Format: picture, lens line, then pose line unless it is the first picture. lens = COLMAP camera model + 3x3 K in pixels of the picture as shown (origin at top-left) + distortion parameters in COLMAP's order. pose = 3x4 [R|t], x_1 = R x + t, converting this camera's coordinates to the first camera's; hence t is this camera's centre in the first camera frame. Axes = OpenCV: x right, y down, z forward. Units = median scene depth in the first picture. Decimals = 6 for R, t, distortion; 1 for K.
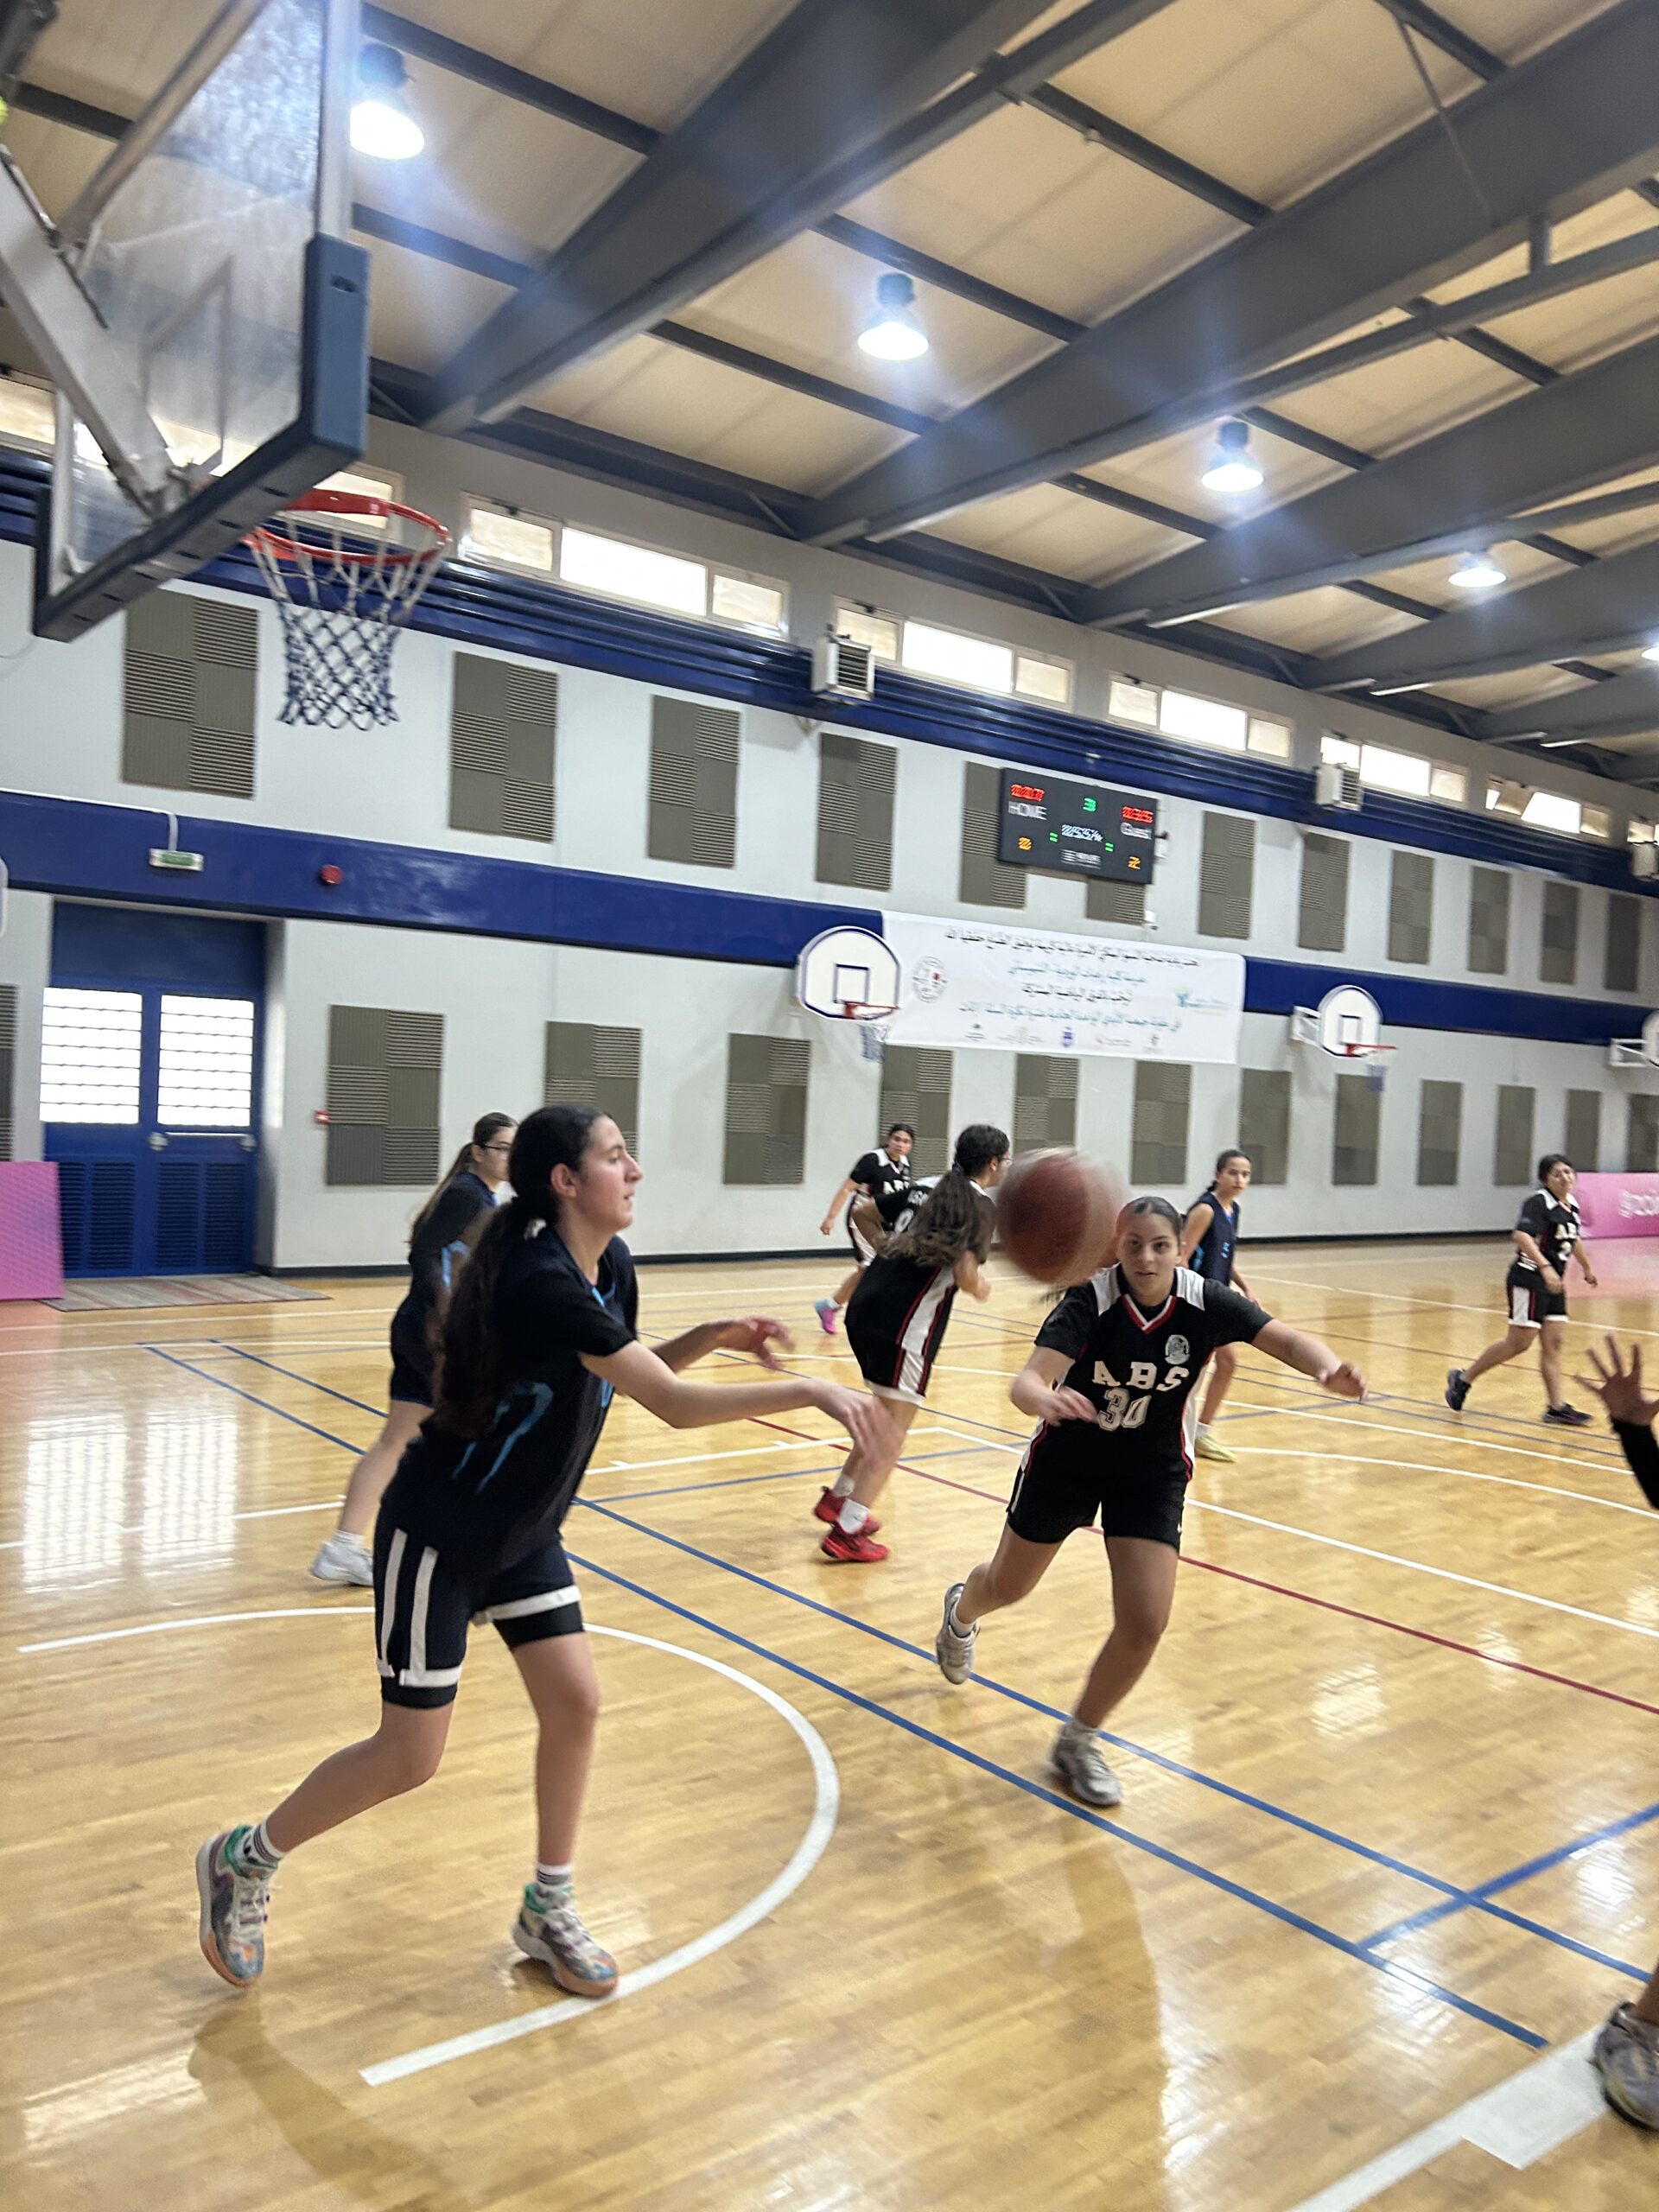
lens RADIAL K [[1675.2, 0, 850.1], [0, 1675.2, 1127.6], [0, 0, 1]] dist [0.054658, -0.066510]
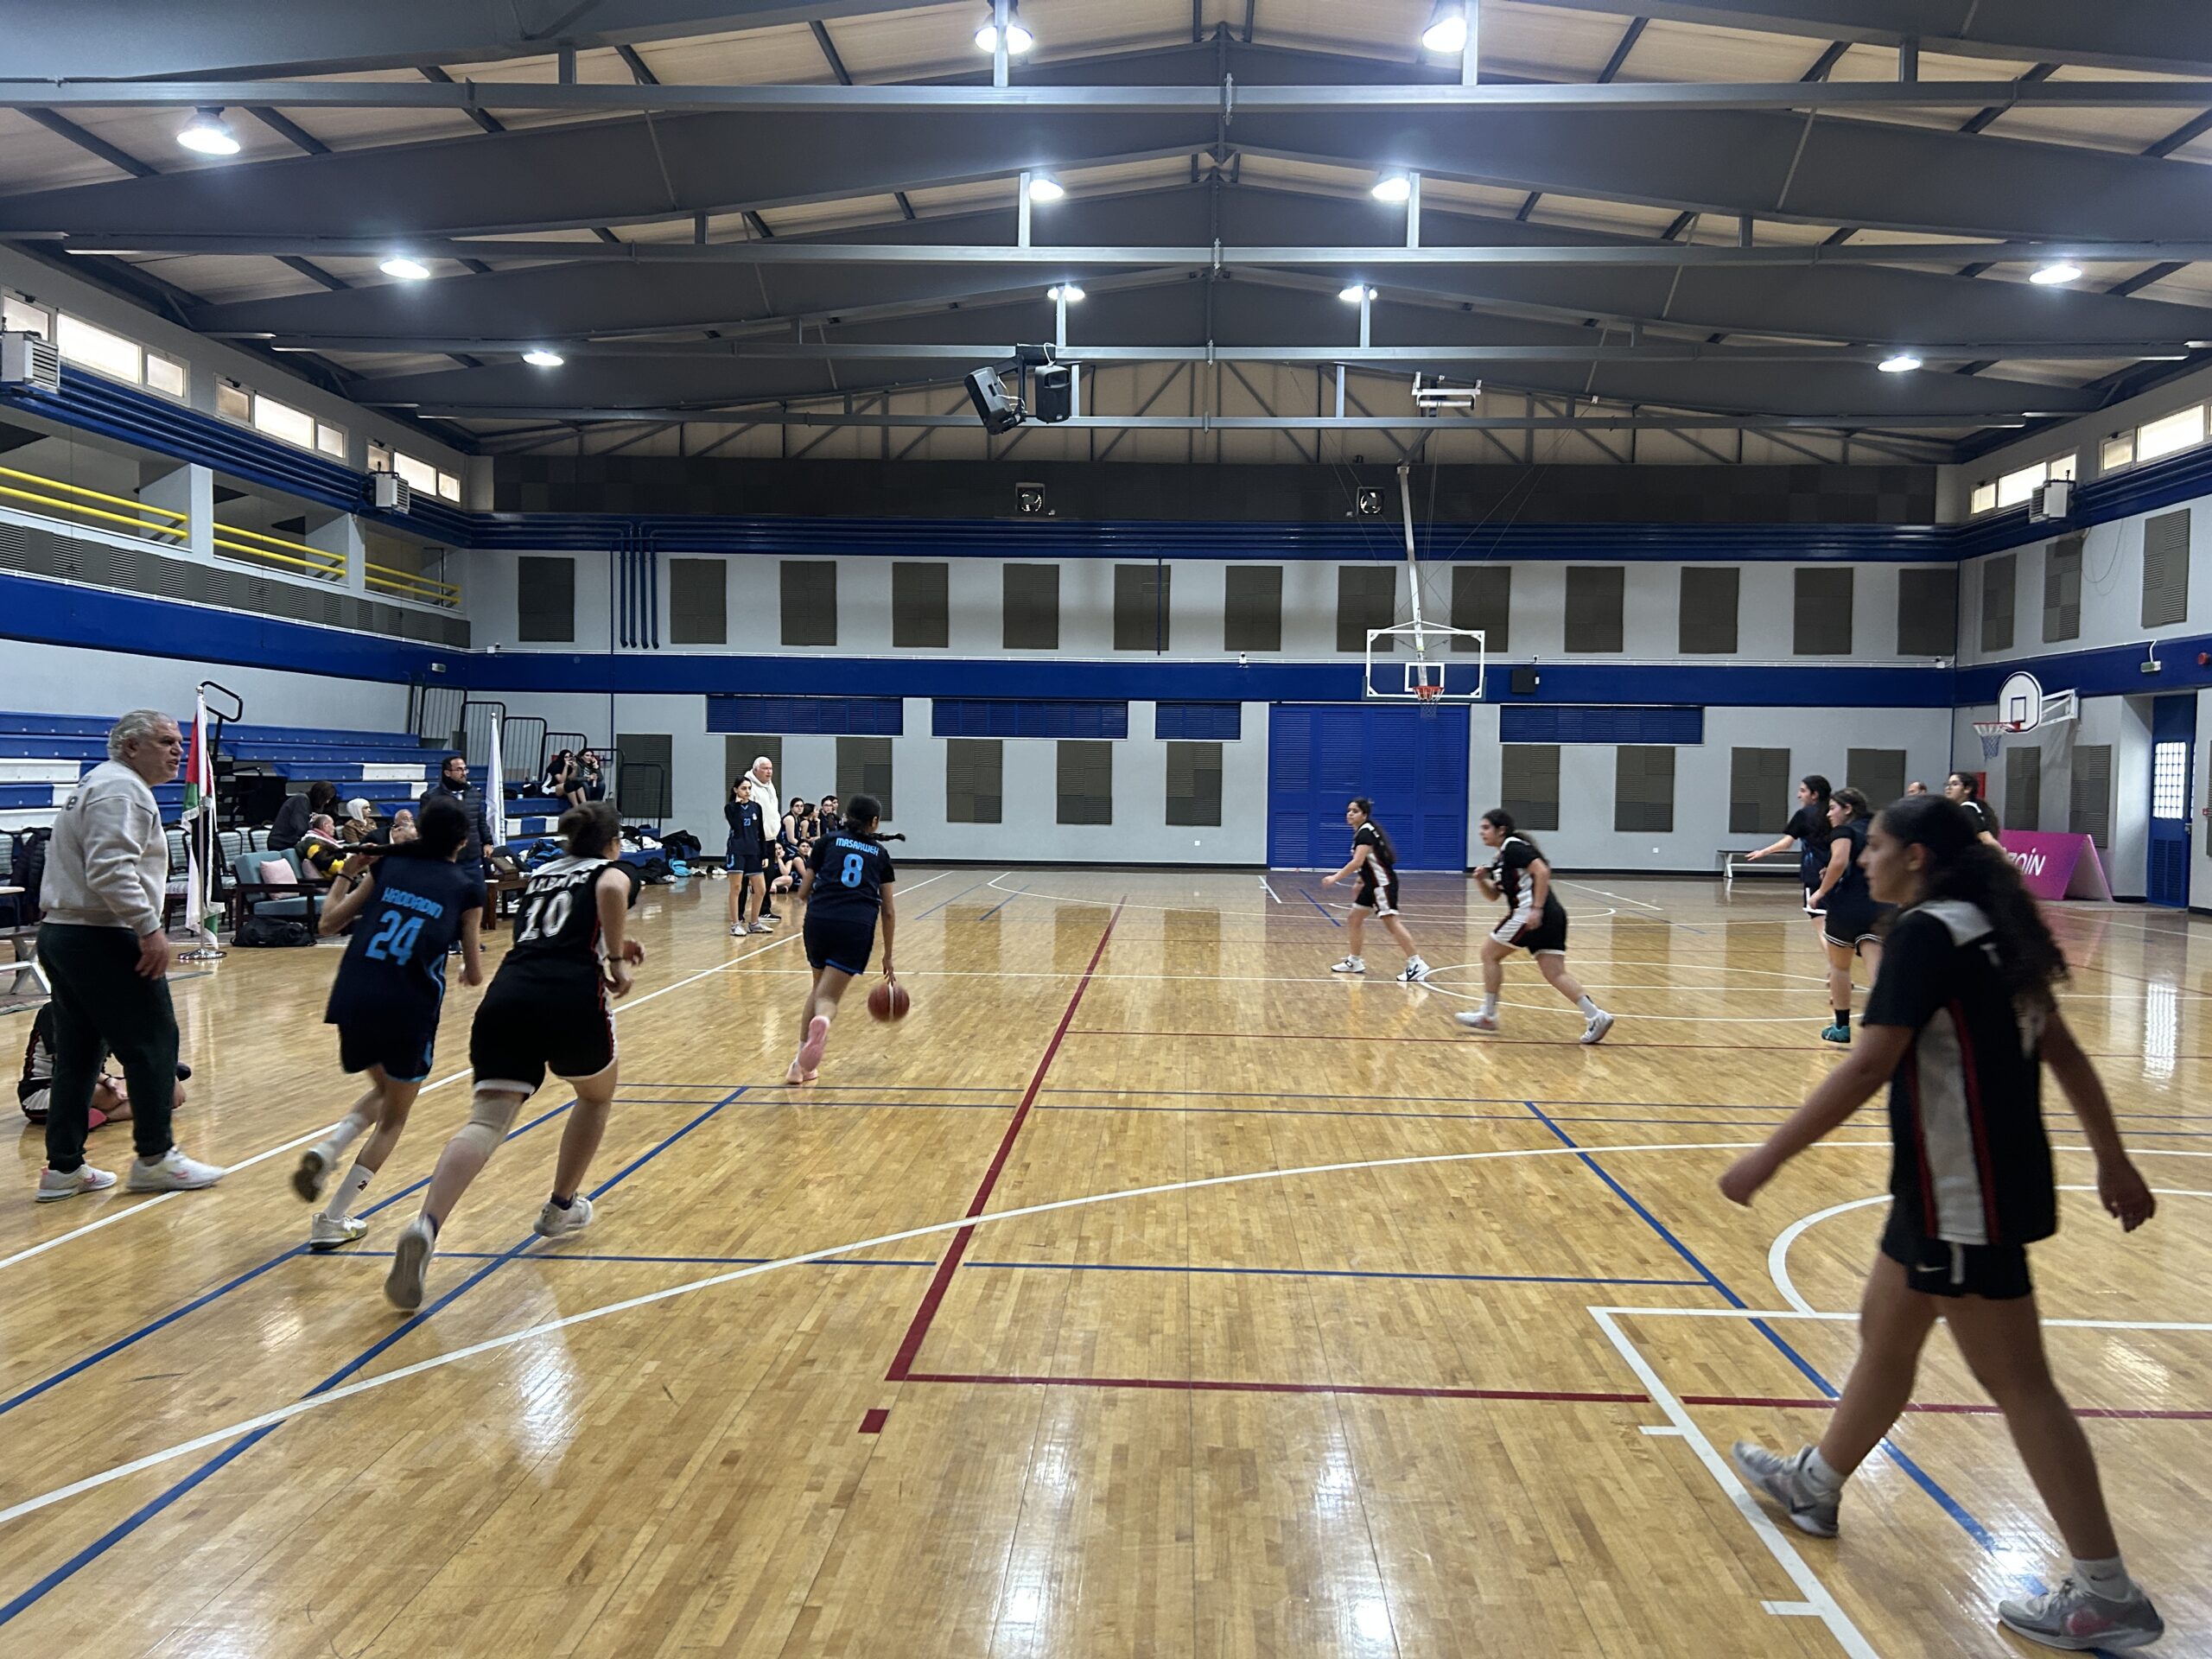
lens RADIAL K [[1675.2, 0, 1105.3], [0, 1675.2, 839.2], [0, 0, 1]] dist [0.054658, -0.066510]
pose [[-0.654483, -0.020343, -0.755803, 1.241170], [-0.052880, 0.998422, 0.018918, 0.034774], [0.754225, 0.052349, -0.654526, 1.008578]]
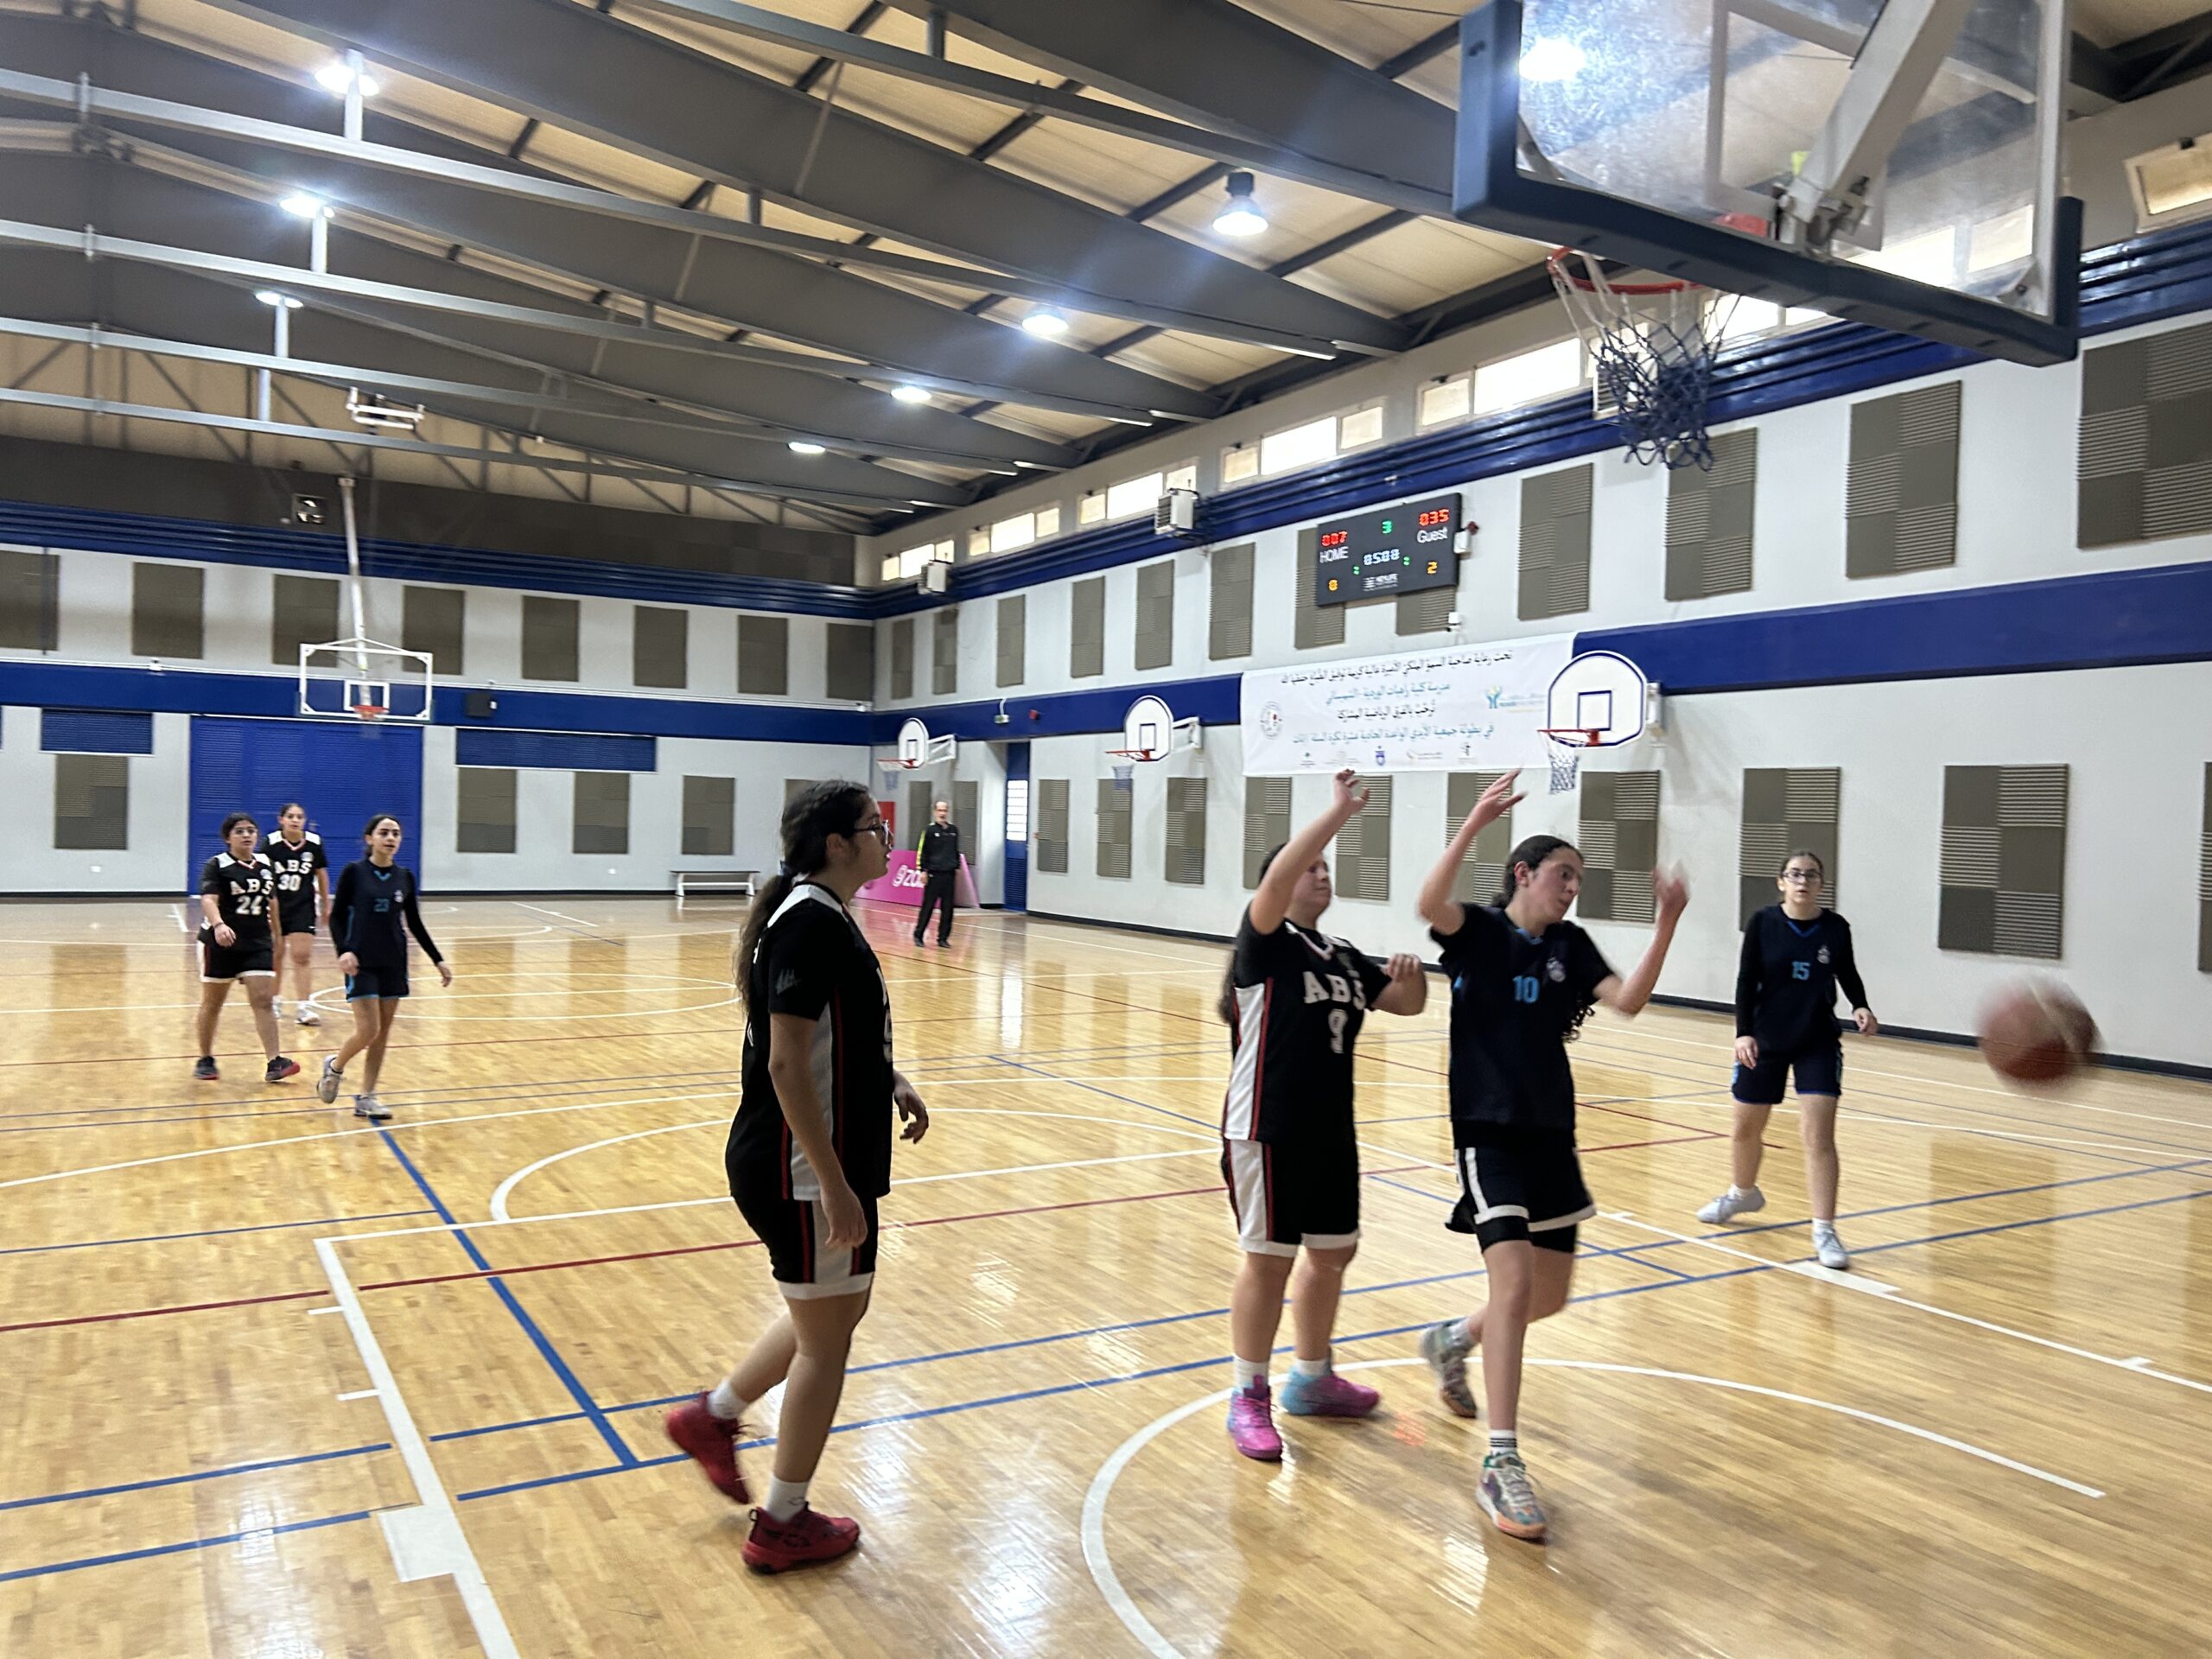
lens RADIAL K [[1675.2, 0, 1134.3], [0, 1675.2, 836.5], [0, 0, 1]] dist [0.054658, -0.066510]
pose [[-0.128868, -0.032731, -0.991121, 1.296717], [-0.046805, 0.998542, -0.026891, 0.033570], [0.990557, 0.042924, -0.130212, 1.096814]]
